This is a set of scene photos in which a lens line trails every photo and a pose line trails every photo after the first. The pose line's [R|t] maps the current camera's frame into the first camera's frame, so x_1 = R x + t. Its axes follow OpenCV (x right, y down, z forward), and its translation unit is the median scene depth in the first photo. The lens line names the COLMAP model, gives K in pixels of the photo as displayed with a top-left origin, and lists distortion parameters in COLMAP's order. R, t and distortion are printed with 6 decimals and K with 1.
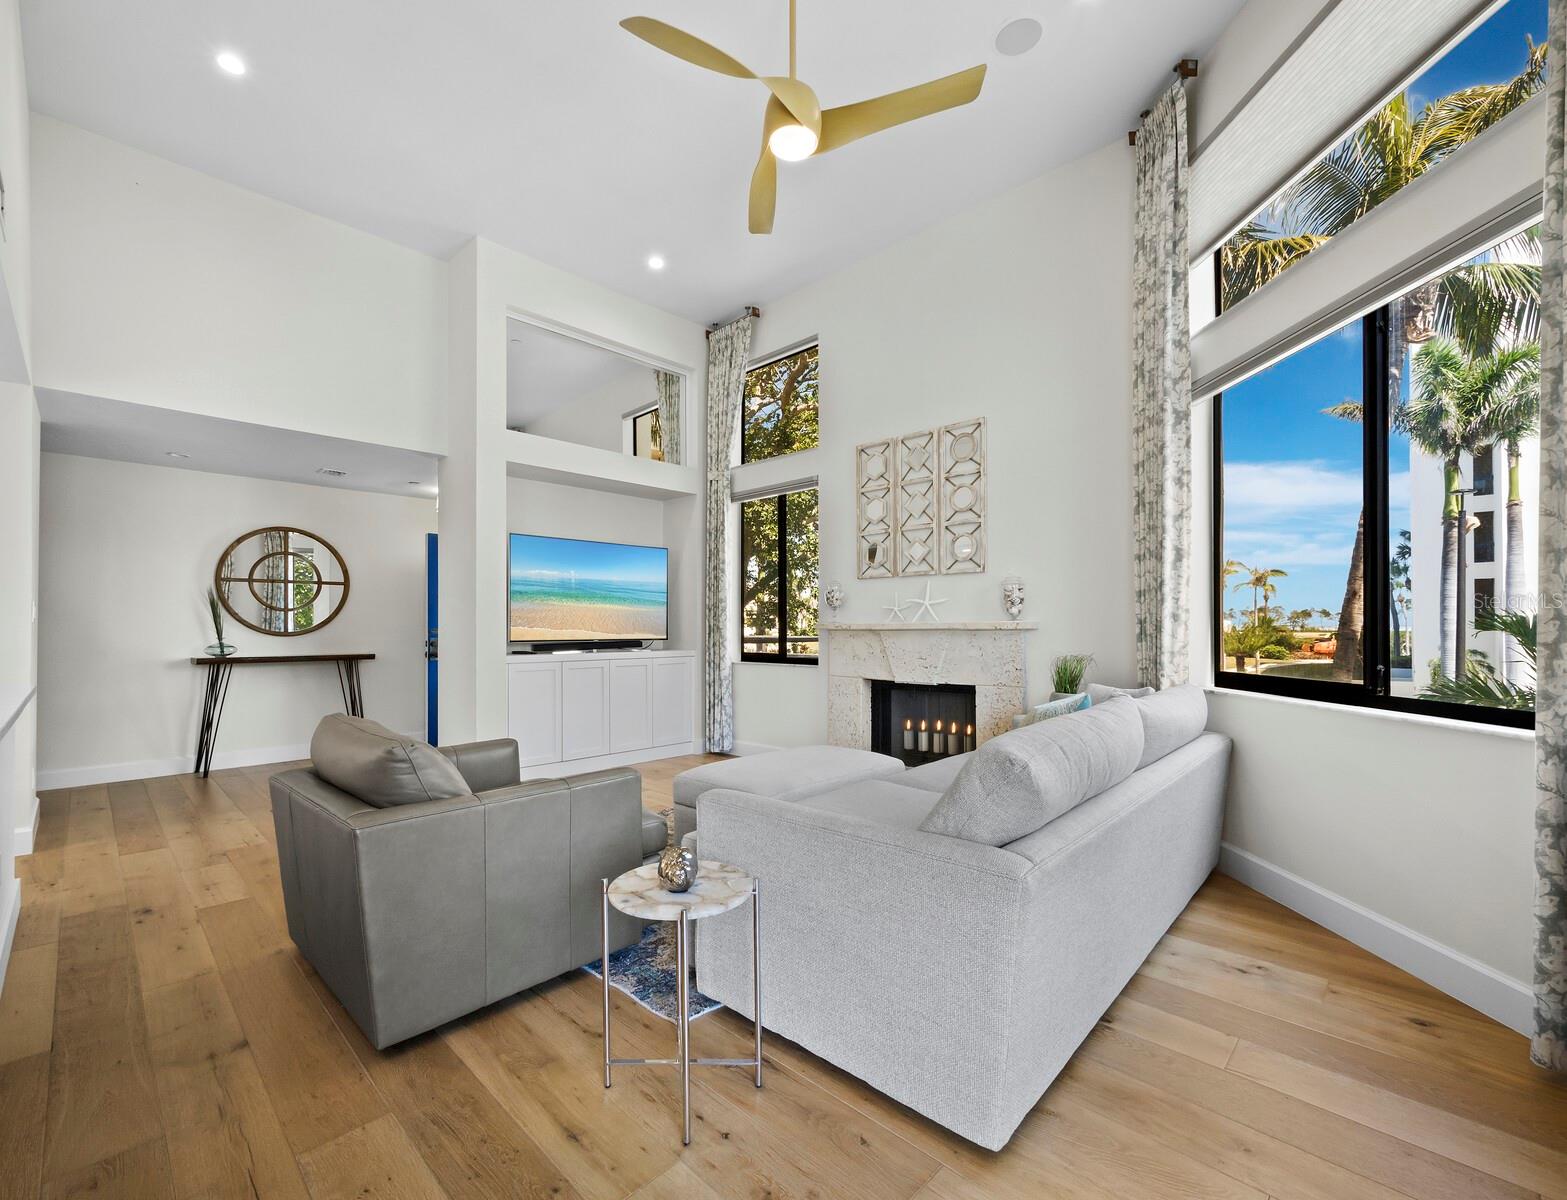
lens RADIAL K [[666.4, 0, 794.1], [0, 666.4, 629.1], [0, 0, 1]] dist [-0.003535, -0.000504]
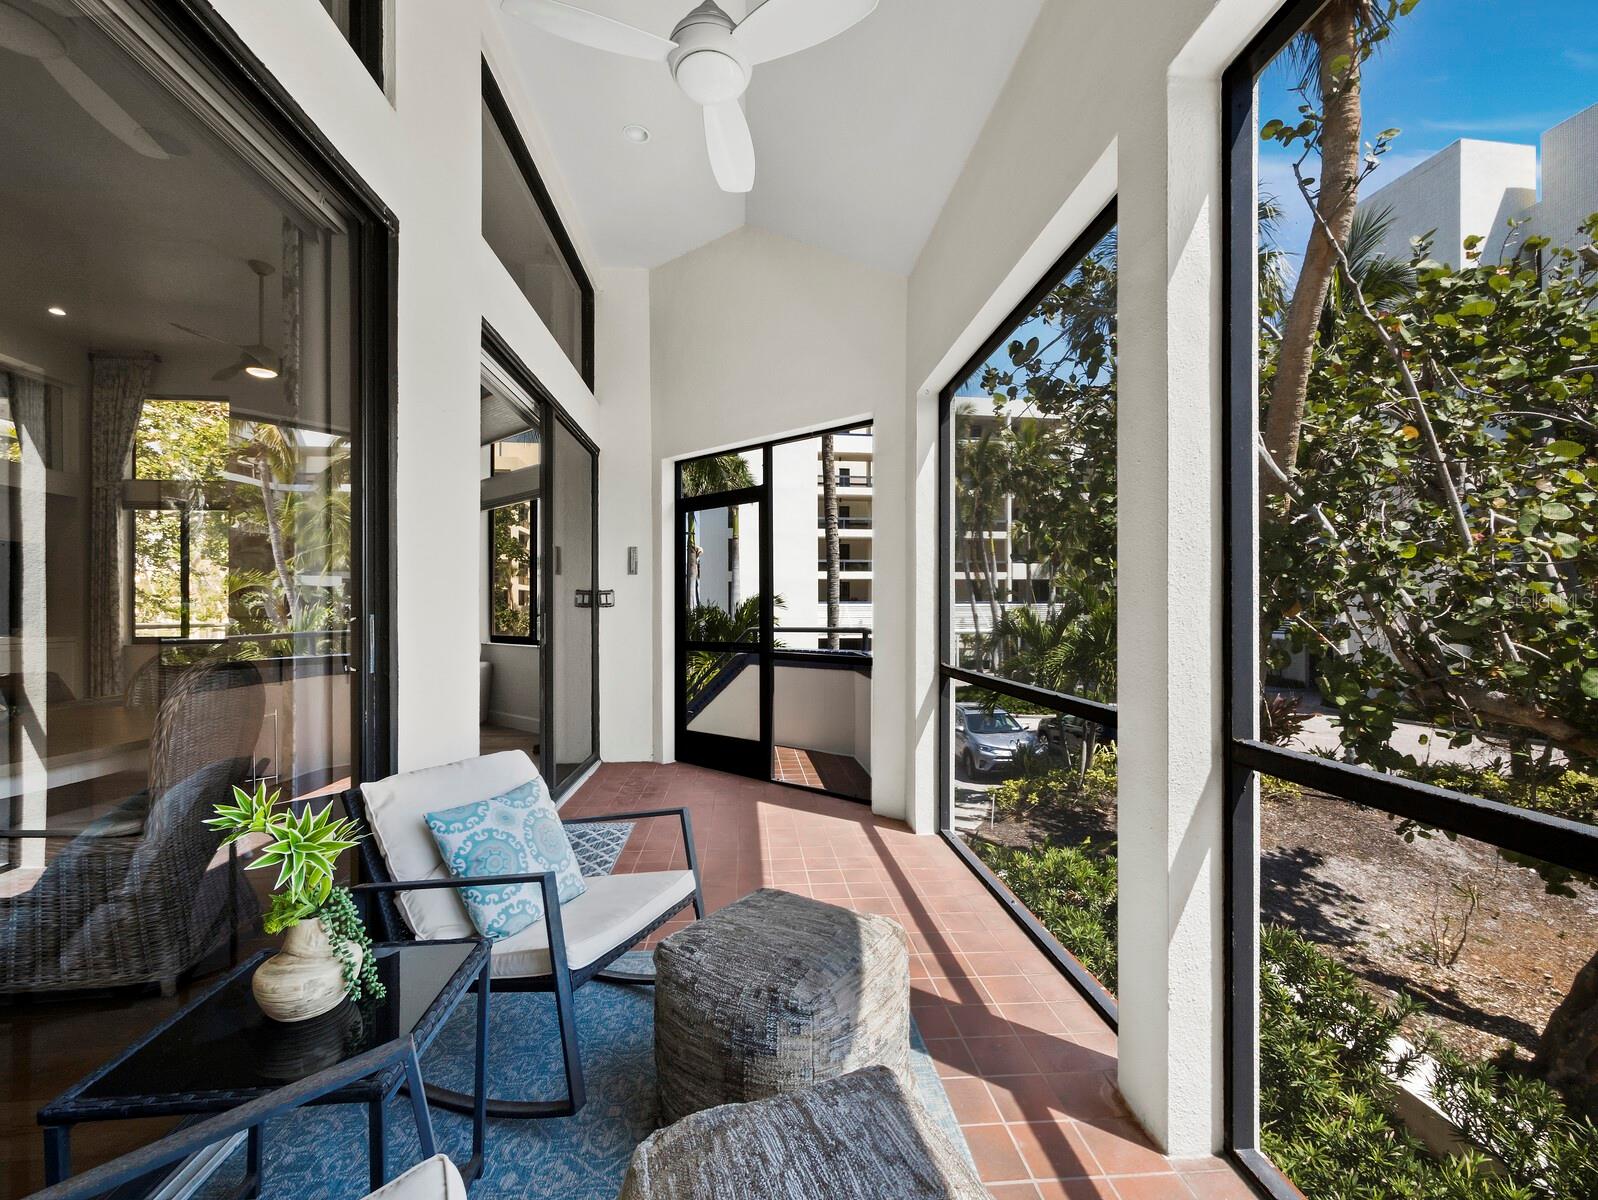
lens RADIAL K [[667.3, 0, 806.4], [0, 667.3, 606.4], [0, 0, 1]] dist [0.000406, -0.000635]
pose [[0.667511, 0.004470, 0.744586, -0.220934], [0.001202, 0.999974, -0.007082, -0.012192], [-0.744599, 0.005622, 0.667489, -0.909329]]
